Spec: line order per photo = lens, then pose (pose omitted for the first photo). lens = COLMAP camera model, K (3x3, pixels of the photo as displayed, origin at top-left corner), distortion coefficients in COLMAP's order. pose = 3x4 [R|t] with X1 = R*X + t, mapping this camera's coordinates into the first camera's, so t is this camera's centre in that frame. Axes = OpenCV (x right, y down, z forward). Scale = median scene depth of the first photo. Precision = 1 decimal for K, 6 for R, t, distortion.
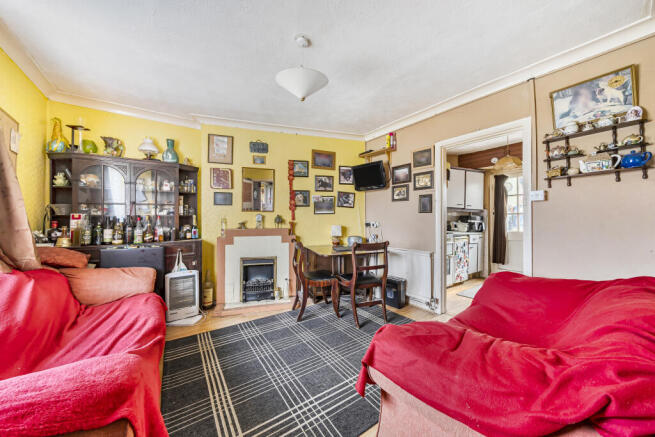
lens RADIAL K [[225.3, 0, 328.4], [0, 225.3, 214.9], [0, 0, 1]] dist [-0.001759, -0.000043]
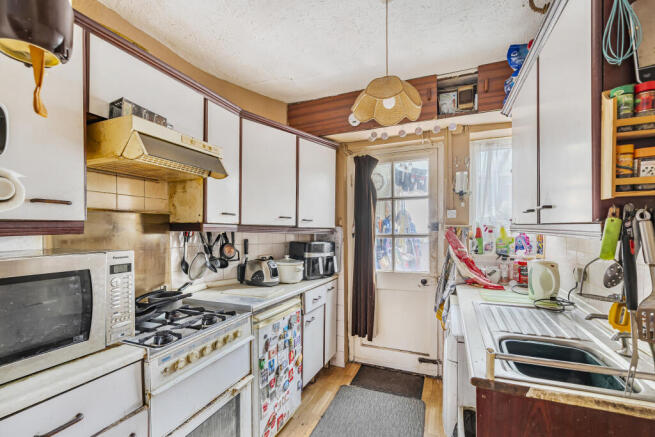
lens RADIAL K [[283.2, 0, 328.2], [0, 283.2, 221.4], [0, 0, 1]] dist [0.000544, 0.000005]
pose [[0.859833, -0.004739, 0.510553, 0.381480], [0.003056, 0.999987, 0.004136, -0.040360], [-0.510566, -0.001996, 0.859836, 0.510158]]
